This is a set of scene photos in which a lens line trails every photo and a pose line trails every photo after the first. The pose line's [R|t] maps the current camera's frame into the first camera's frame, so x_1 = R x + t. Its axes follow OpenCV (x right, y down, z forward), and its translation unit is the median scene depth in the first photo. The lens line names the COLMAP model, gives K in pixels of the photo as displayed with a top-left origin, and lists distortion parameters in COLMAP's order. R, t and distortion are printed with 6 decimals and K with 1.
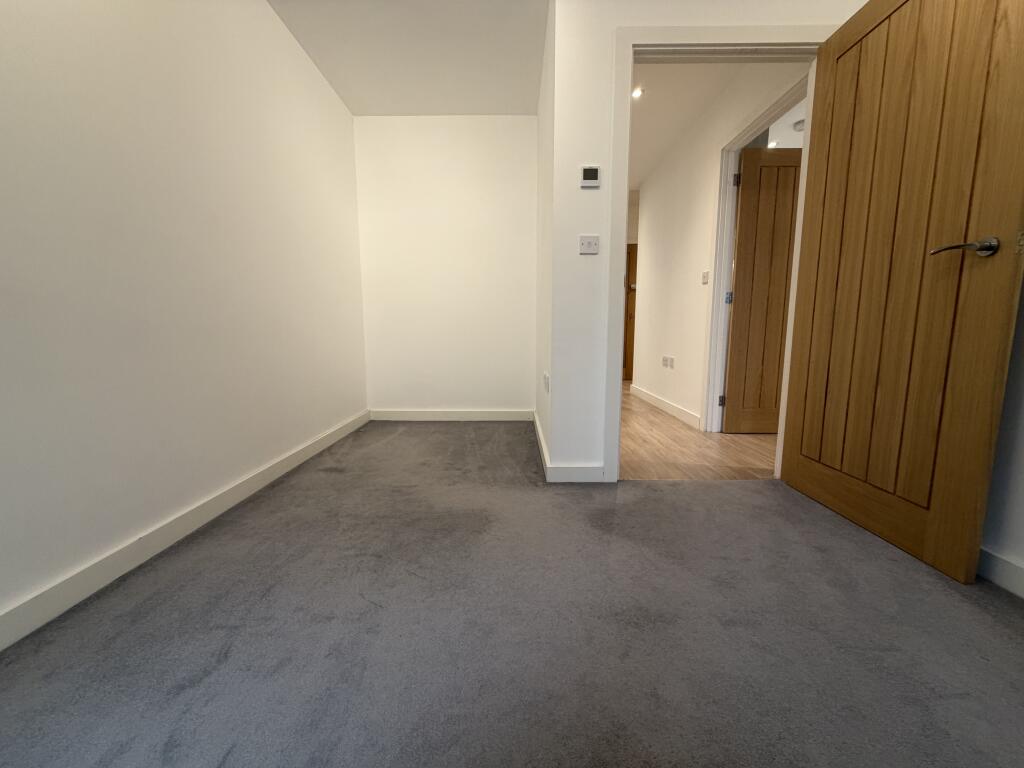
lens RADIAL K [[410.7, 0, 512.0], [0, 410.7, 384.0], [0, 0, 1]] dist [0.001047, 0.000468]
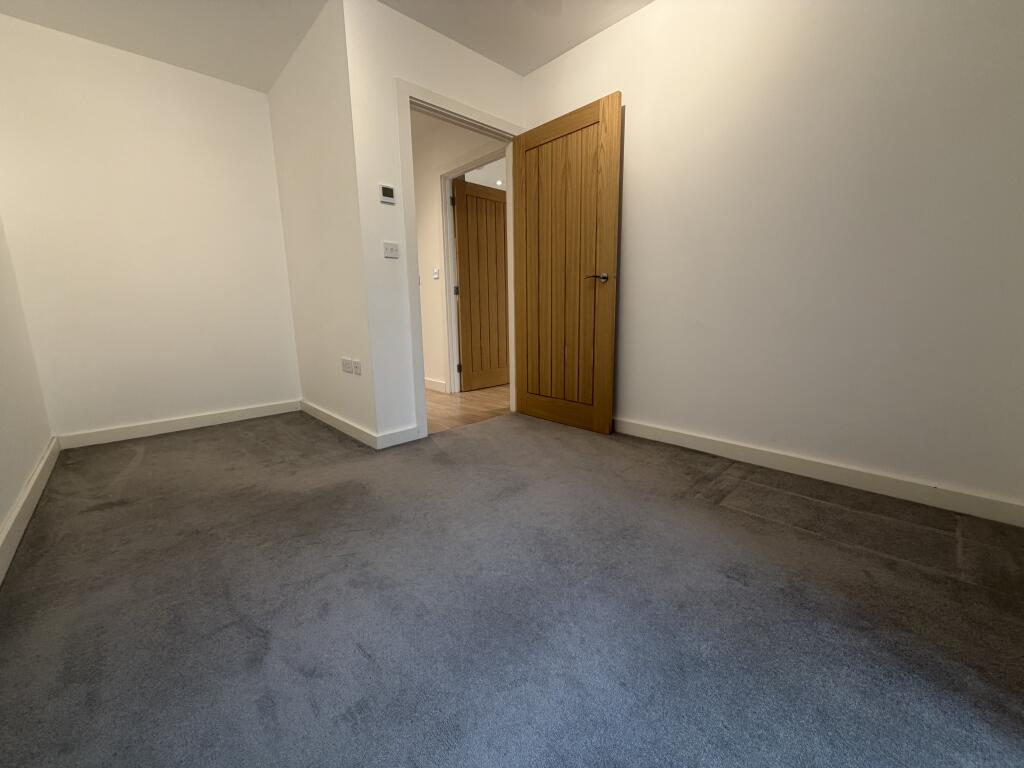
lens RADIAL K [[407.8, 0, 512.0], [0, 407.8, 384.0], [0, 0, 1]] dist [0.000040, -0.000004]
pose [[0.720726, -0.138398, 0.679265, -0.416882], [0.105755, 0.990350, 0.089571, -0.013547], [-0.685106, 0.007279, 0.728407, -0.126399]]
